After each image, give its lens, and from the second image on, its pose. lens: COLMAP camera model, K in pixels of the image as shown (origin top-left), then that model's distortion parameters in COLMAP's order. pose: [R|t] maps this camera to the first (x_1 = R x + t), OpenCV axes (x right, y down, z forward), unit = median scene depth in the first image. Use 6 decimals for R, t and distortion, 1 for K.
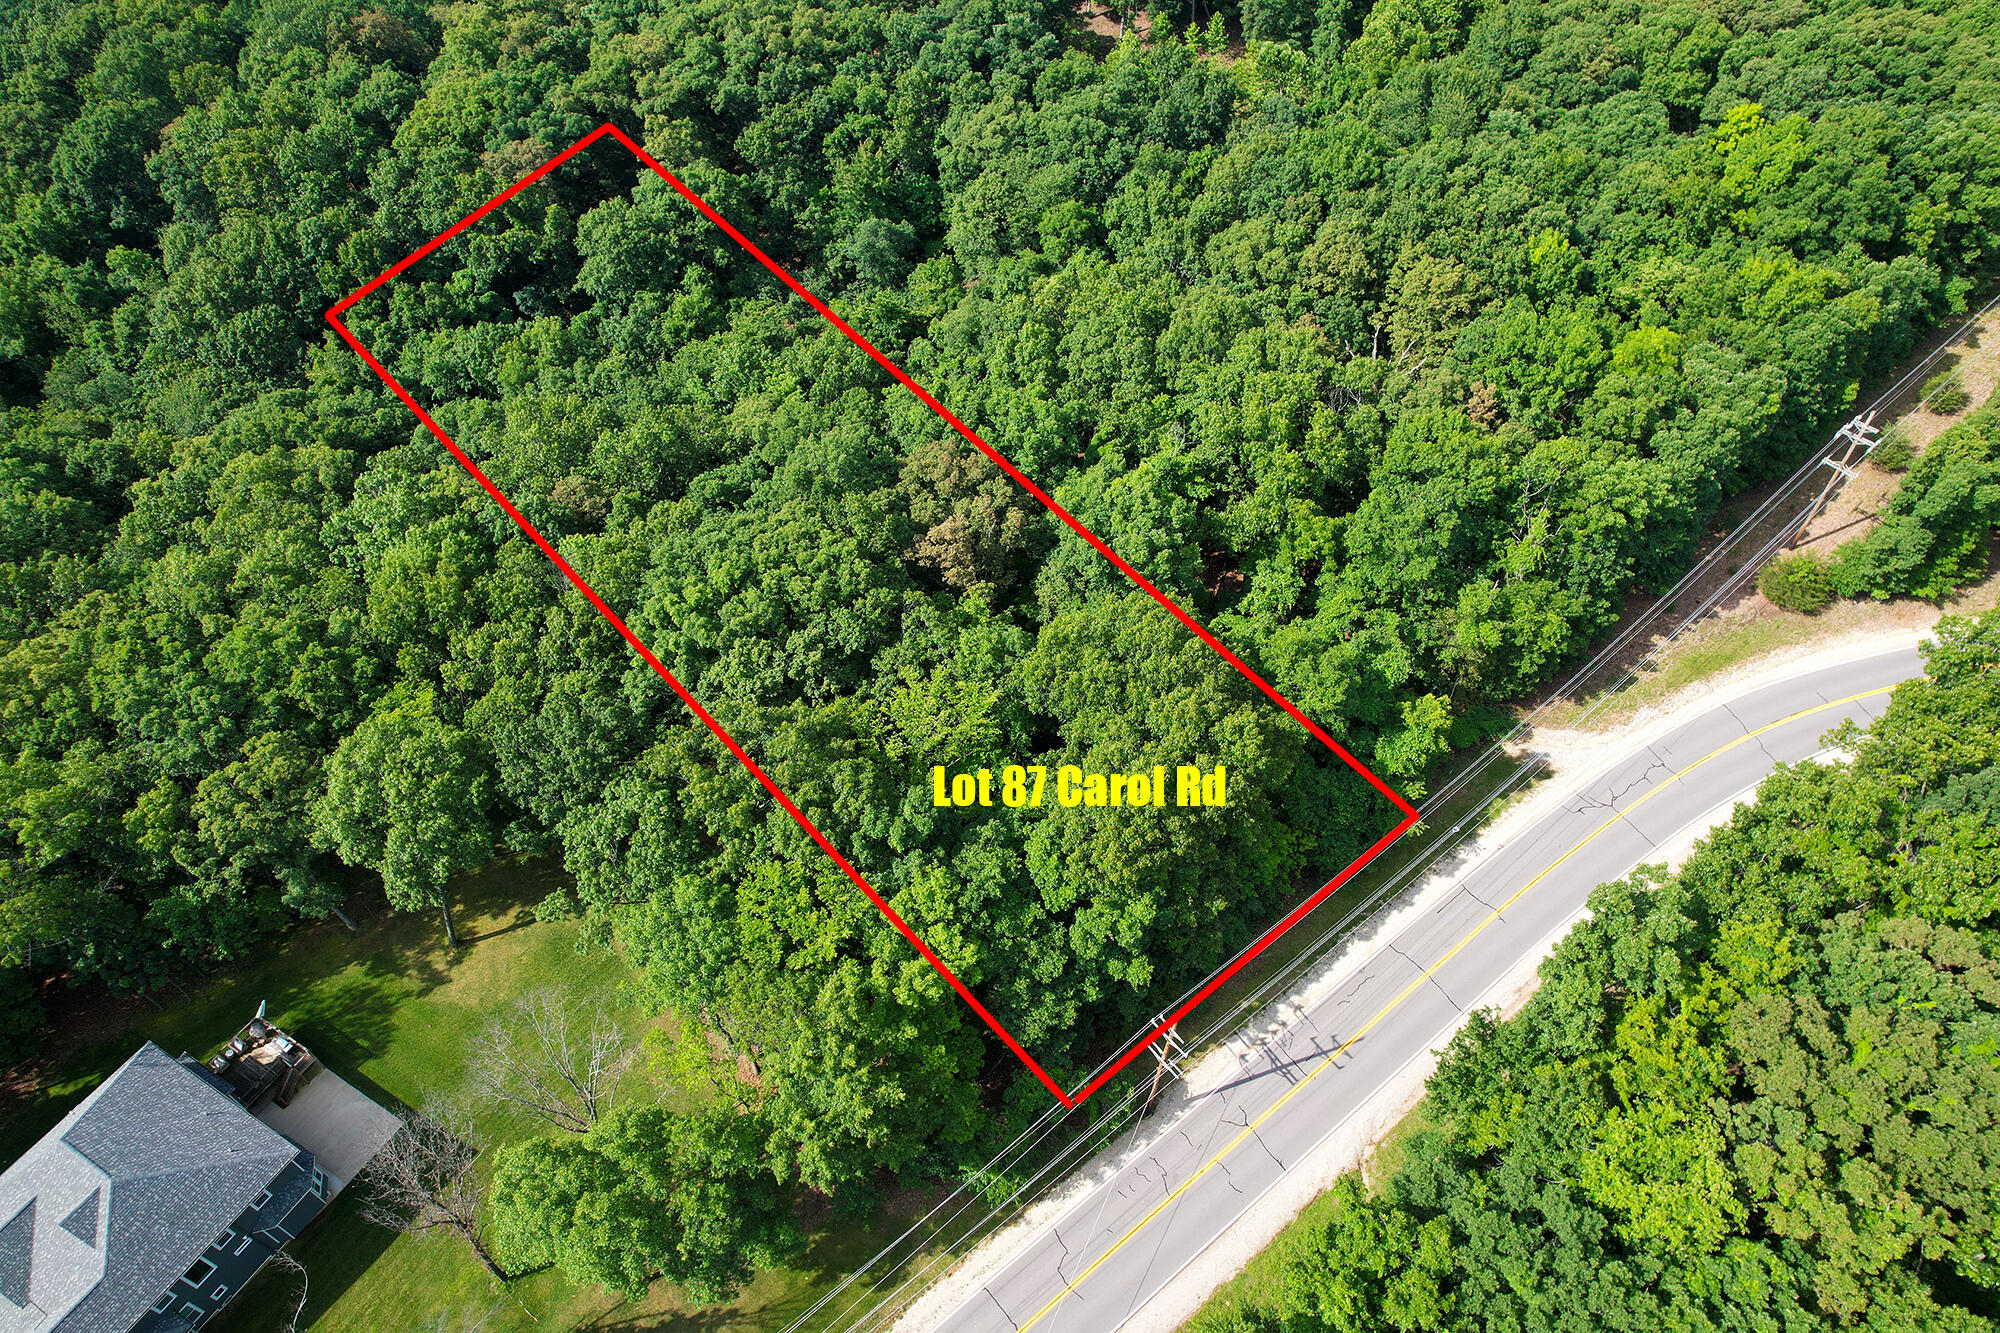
lens RADIAL K [[1279.4, 0, 1004.1], [0, 1279.4, 673.1], [0, 0, 1]] dist [-0.083150, 0.075003]
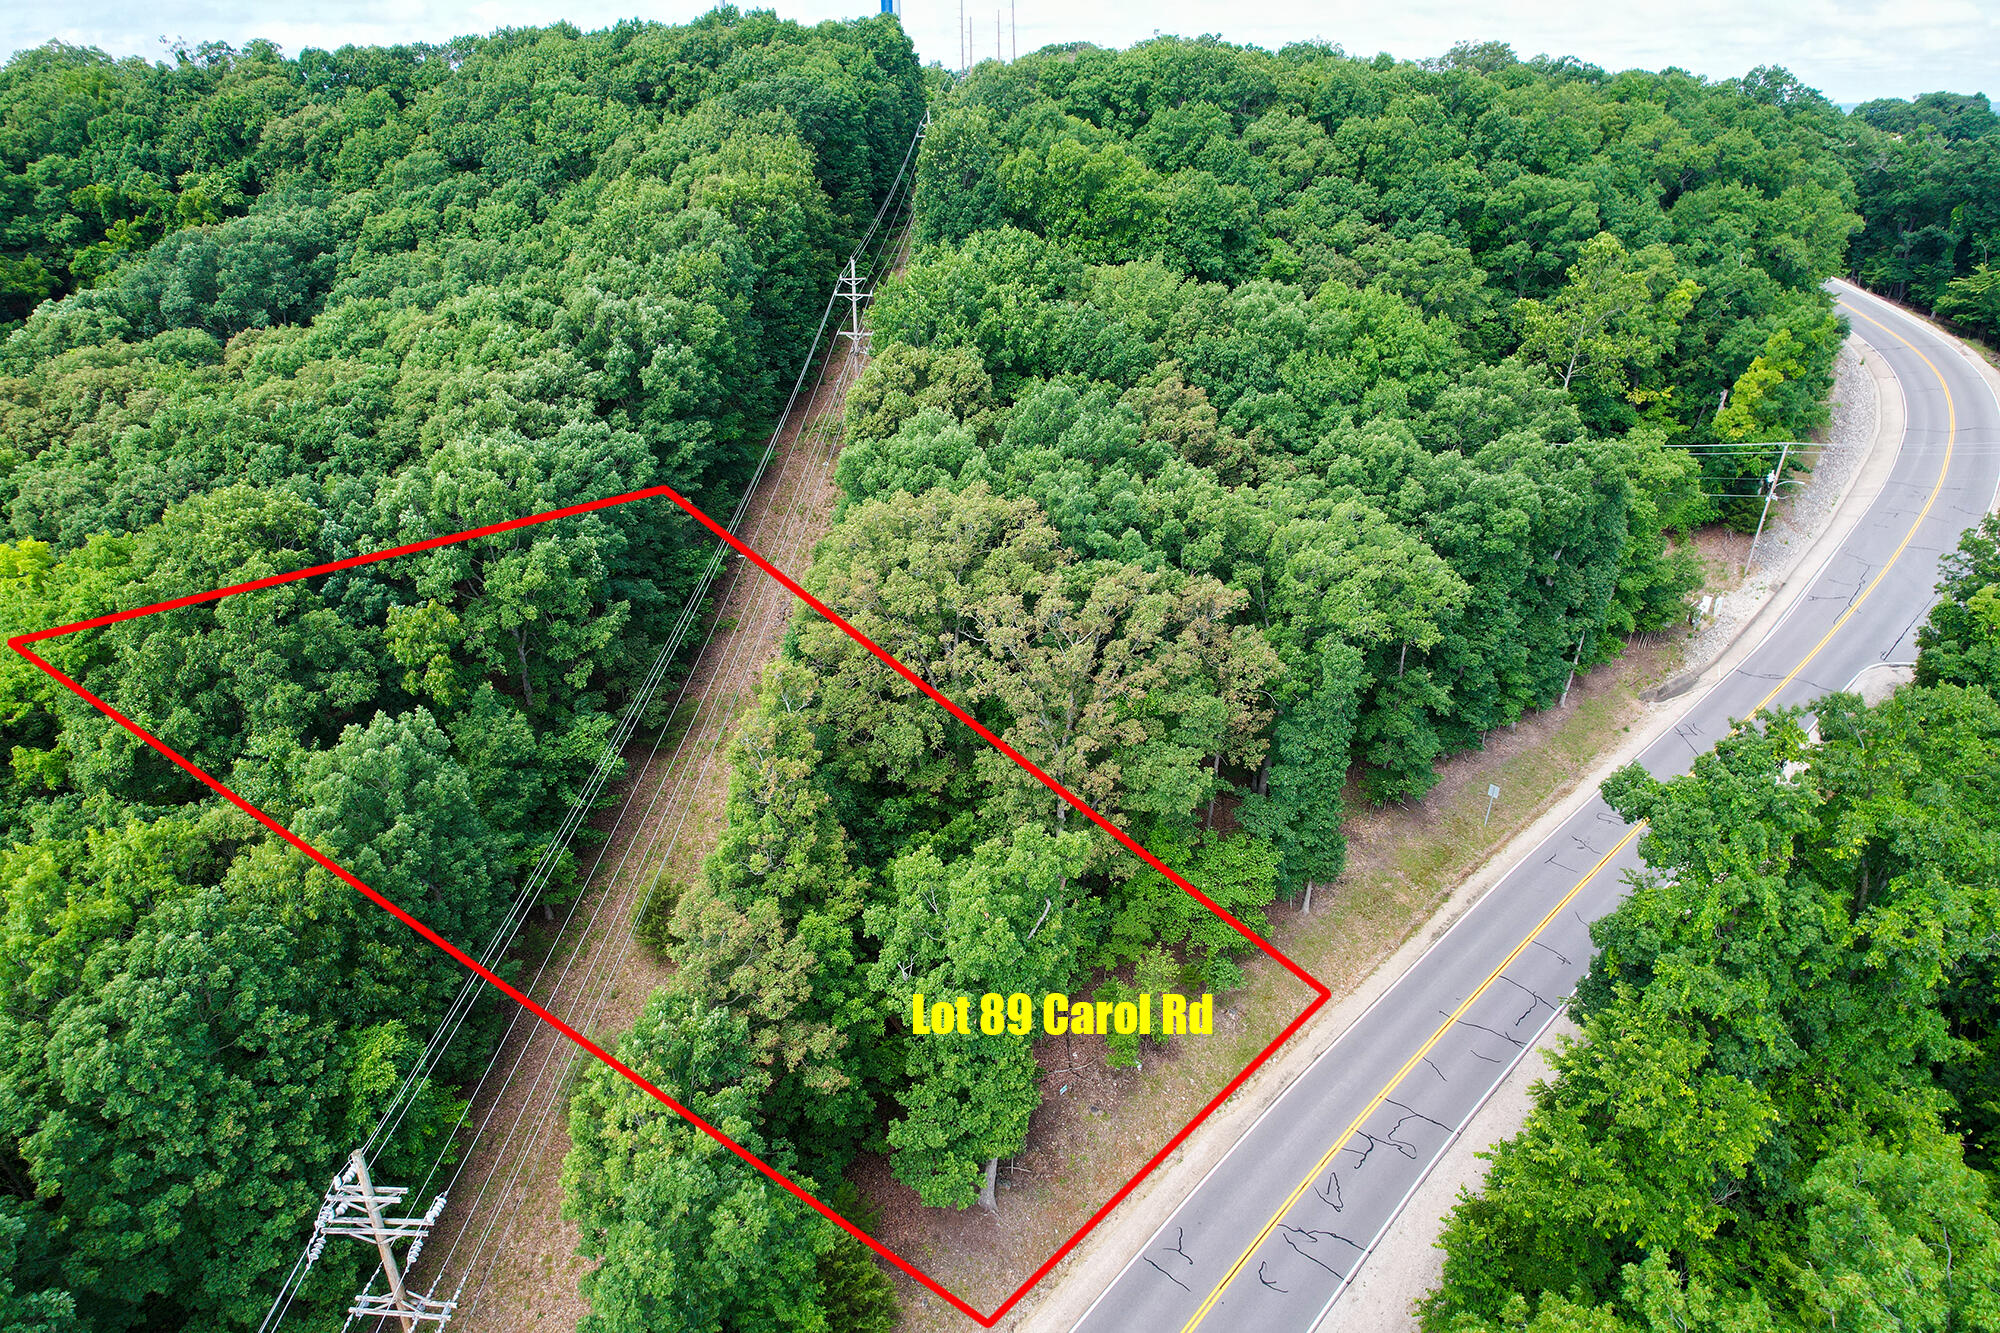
lens RADIAL K [[1279.4, 0, 1004.1], [0, 1279.4, 673.1], [0, 0, 1]] dist [-0.083150, 0.075003]
pose [[0.683852, -0.290828, 0.669153, 0.523979], [0.538161, 0.820343, -0.193443, -0.131512], [-0.492676, 0.492398, 0.717505, 0.514860]]
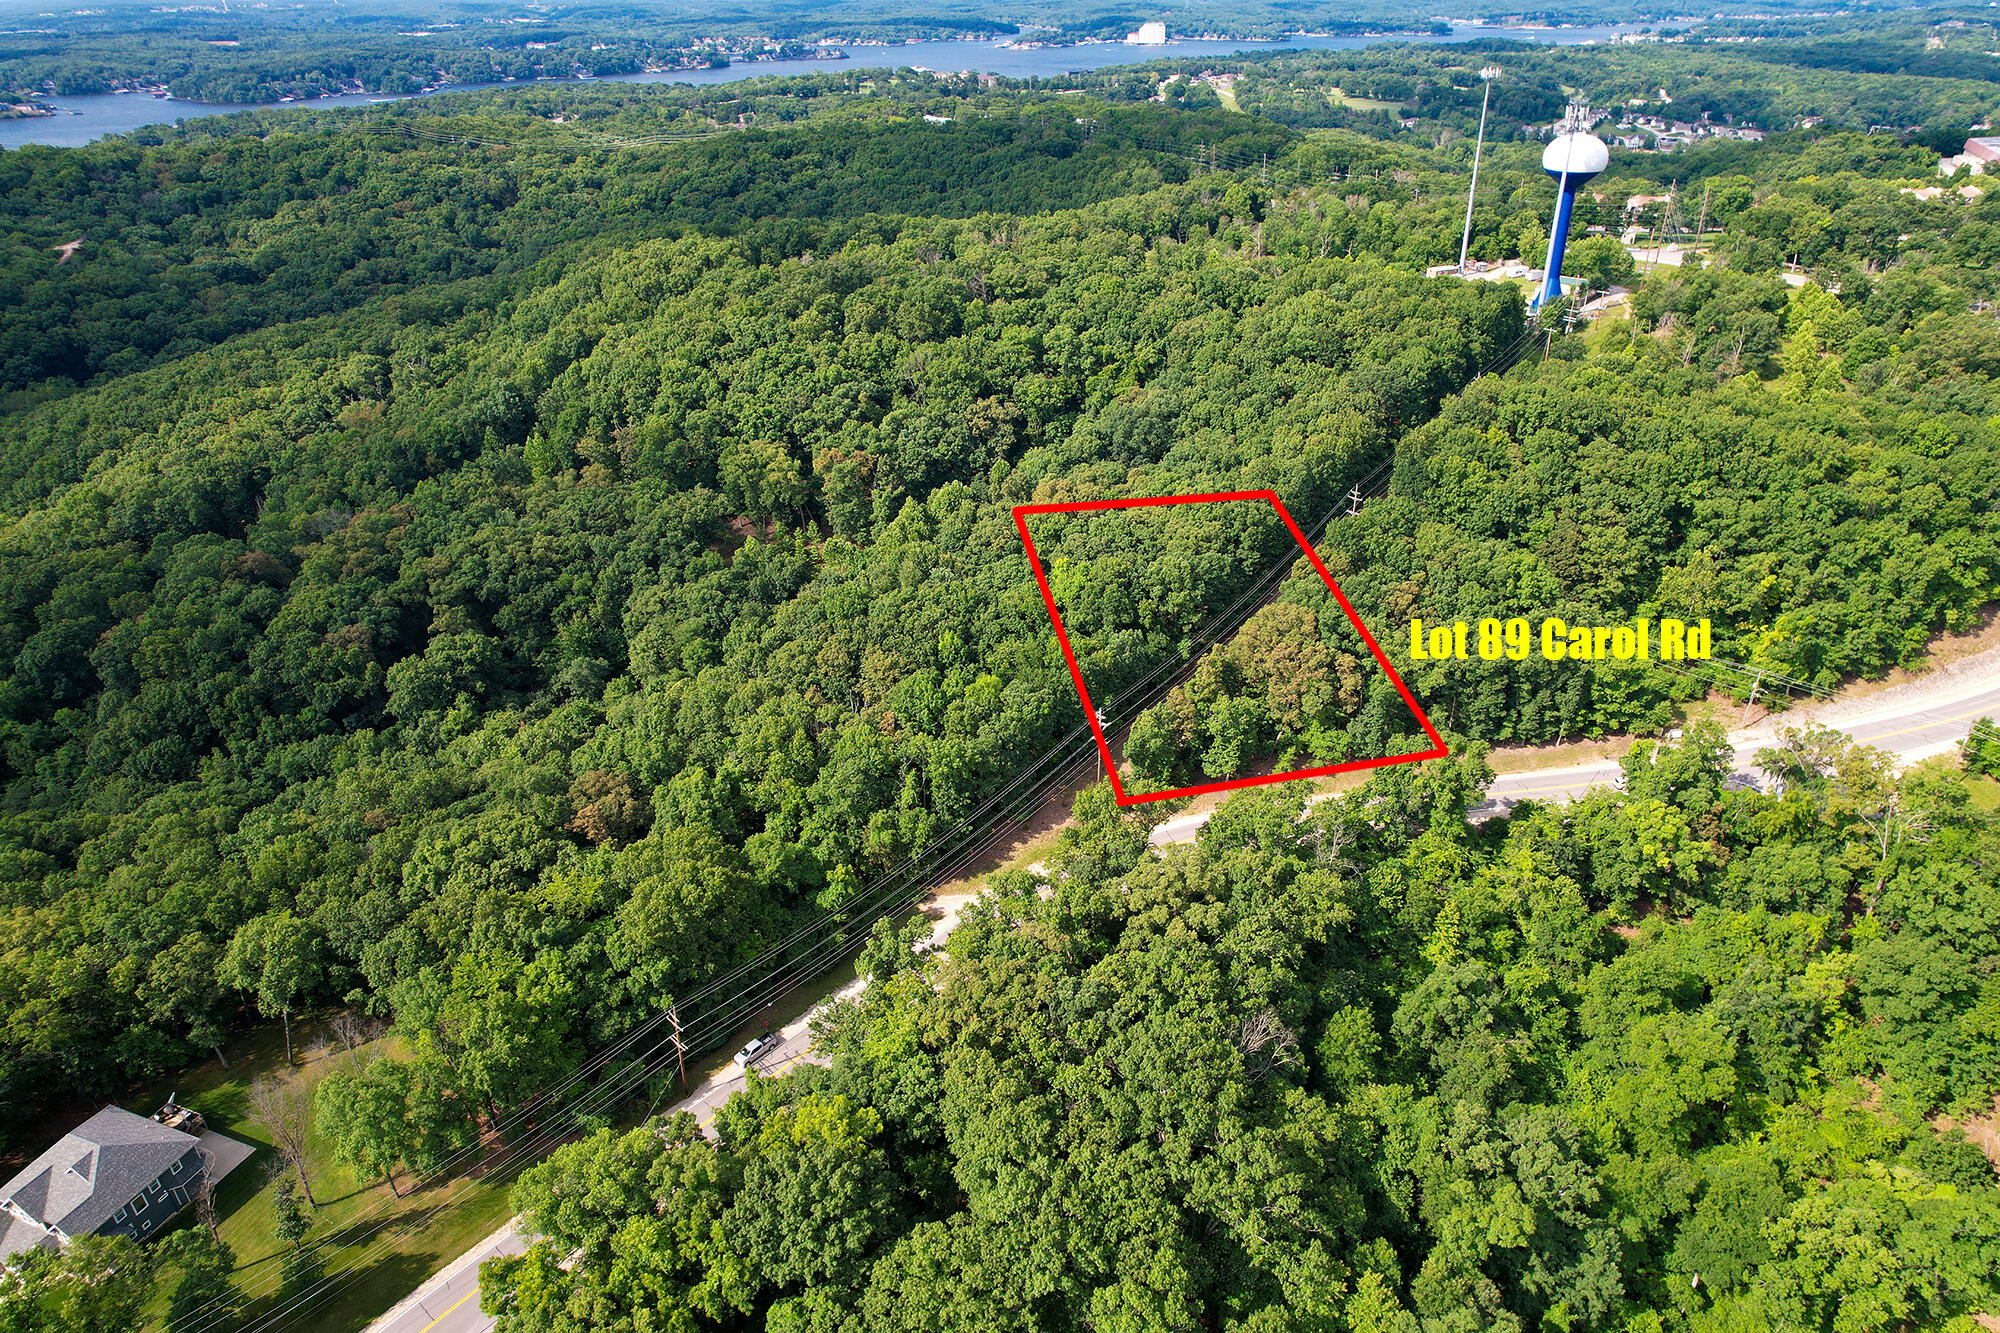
lens RADIAL K [[1279.4, 0, 1004.1], [0, 1279.4, 673.1], [0, 0, 1]] dist [-0.083150, 0.075003]
pose [[0.987938, -0.073554, 0.136265, 0.247495], [0.114371, 0.939844, -0.321889, 0.283009], [-0.104391, 0.333591, 0.936920, -0.659046]]
